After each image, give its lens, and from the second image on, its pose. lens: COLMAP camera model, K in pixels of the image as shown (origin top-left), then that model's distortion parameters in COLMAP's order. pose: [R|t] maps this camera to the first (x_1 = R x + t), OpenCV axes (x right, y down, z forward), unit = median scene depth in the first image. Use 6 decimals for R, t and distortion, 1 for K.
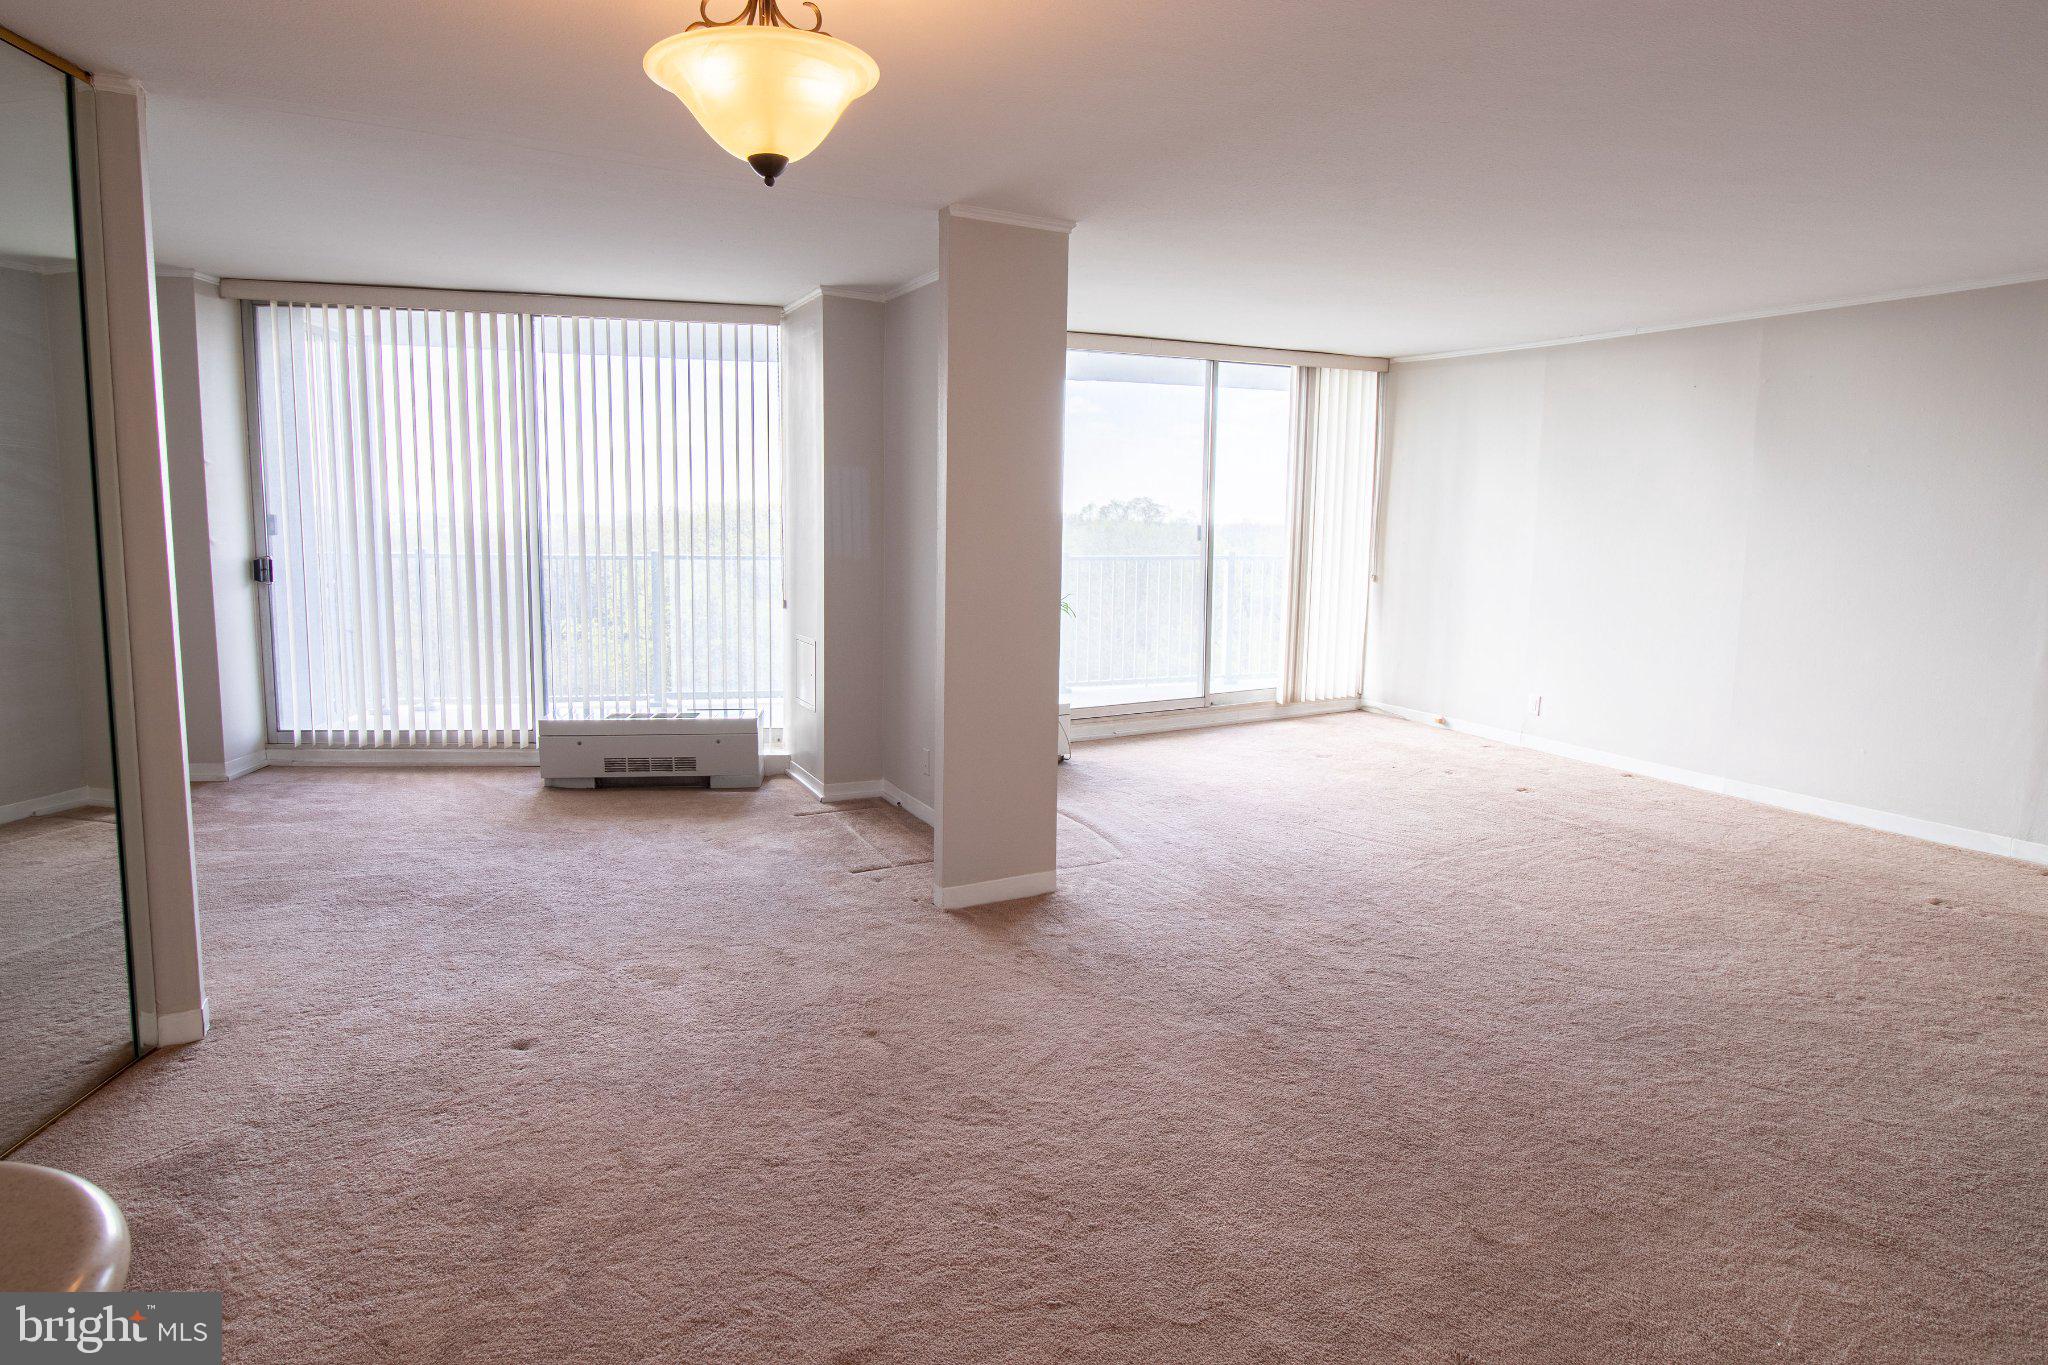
lens RADIAL K [[1176.4, 0, 1024.0], [0, 1176.4, 682.5], [0, 0, 1]] dist [-0.009272, -0.001177]
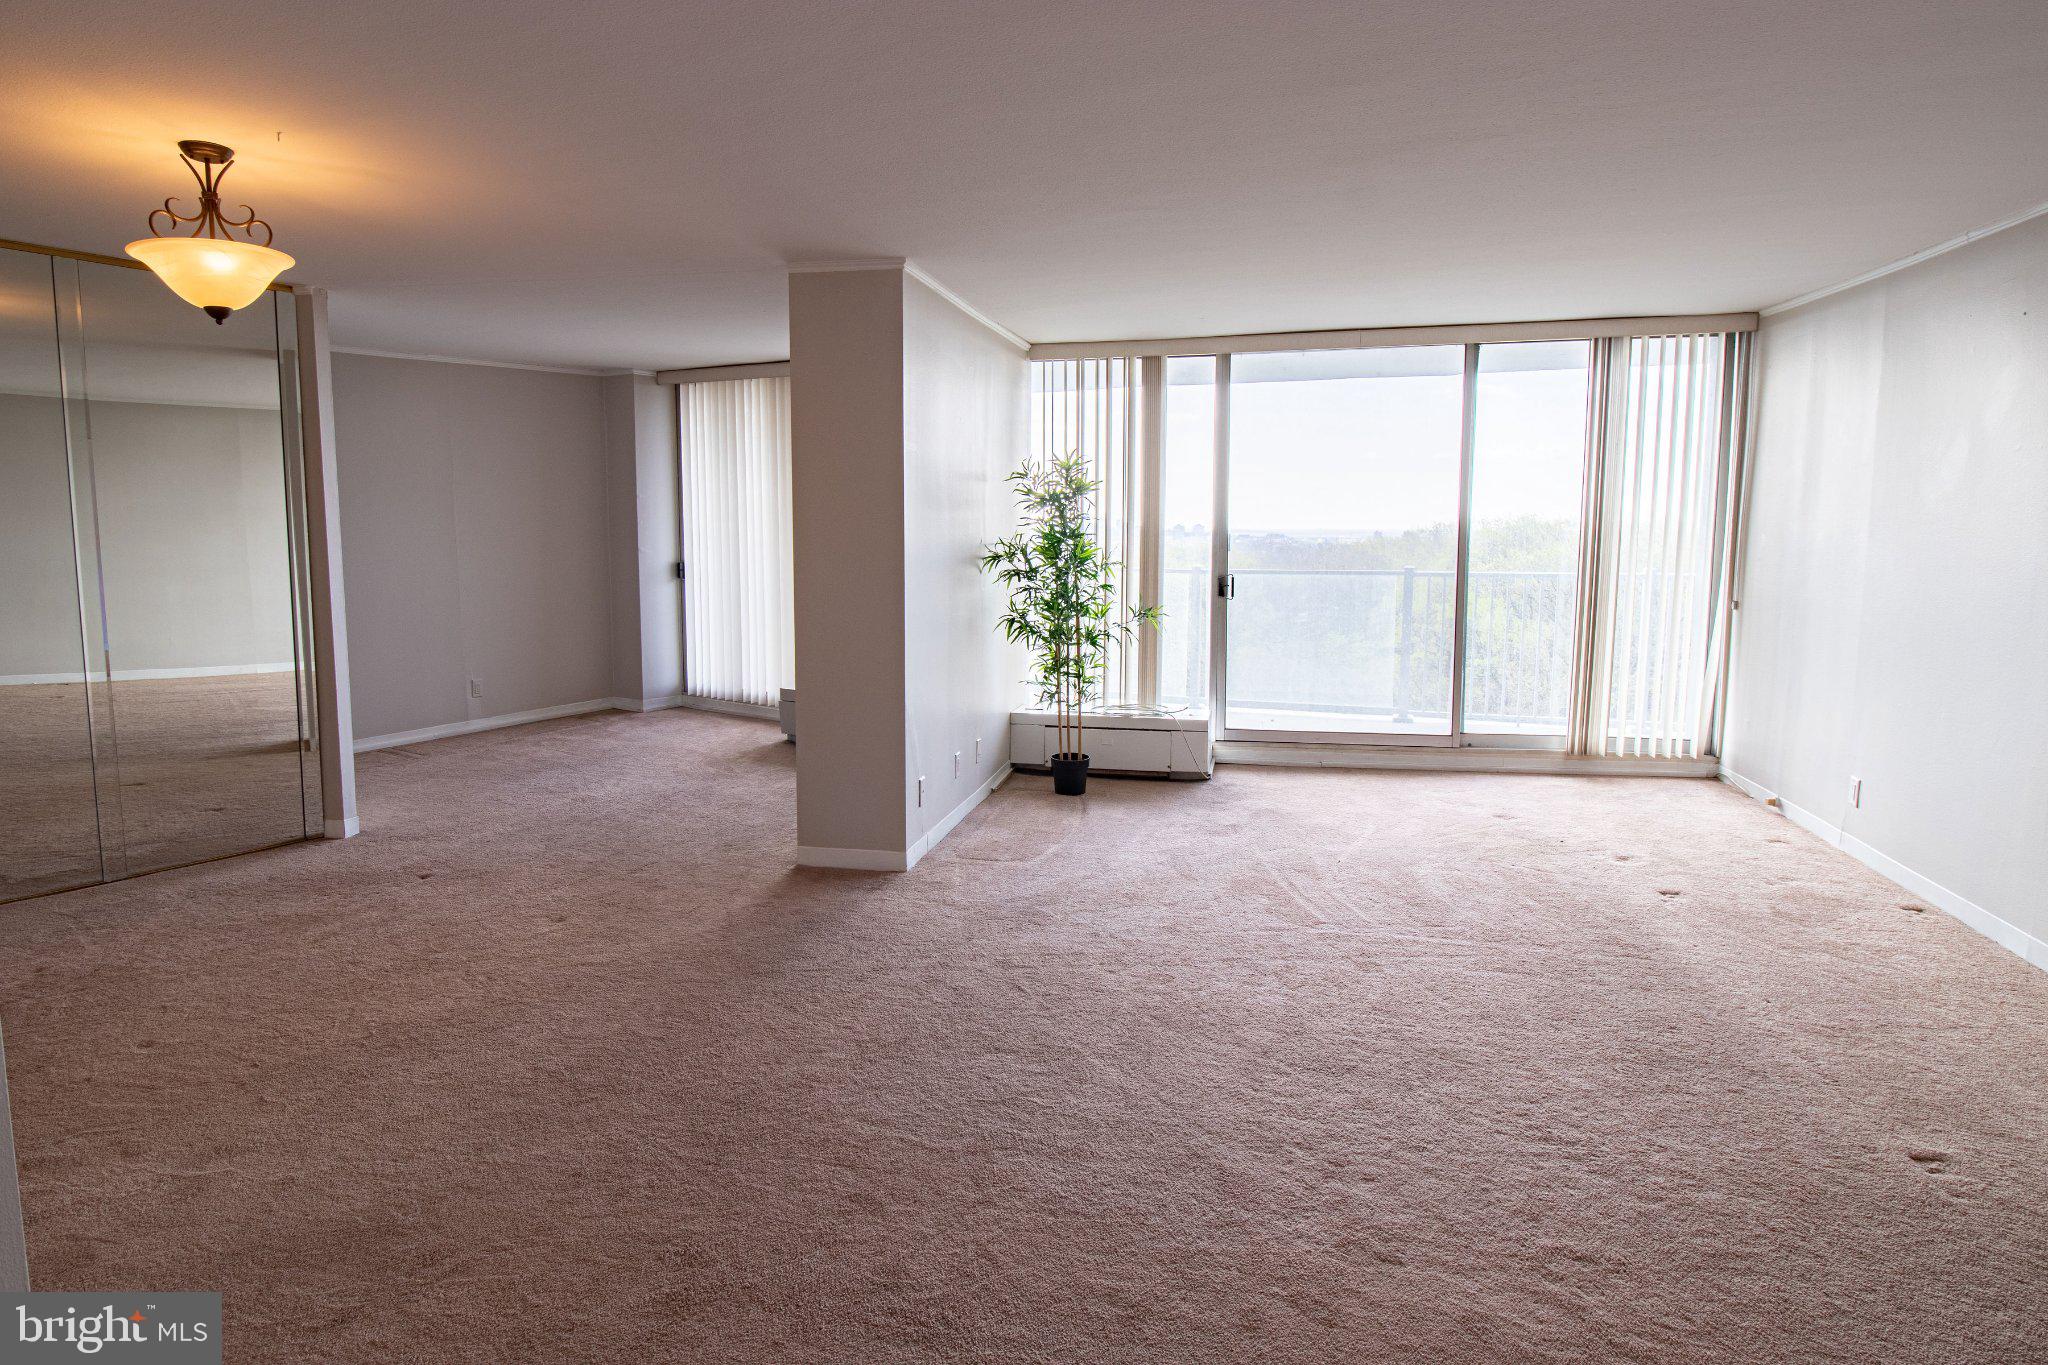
lens RADIAL K [[1180.4, 0, 1024.0], [0, 1180.4, 682.5], [0, 0, 1]] dist [-0.028399, 0.000733]
pose [[0.750185, 0.074155, -0.657056, 0.491309], [-0.085482, 0.996229, 0.014837, -0.012380], [0.655679, 0.045036, 0.753695, 0.151226]]
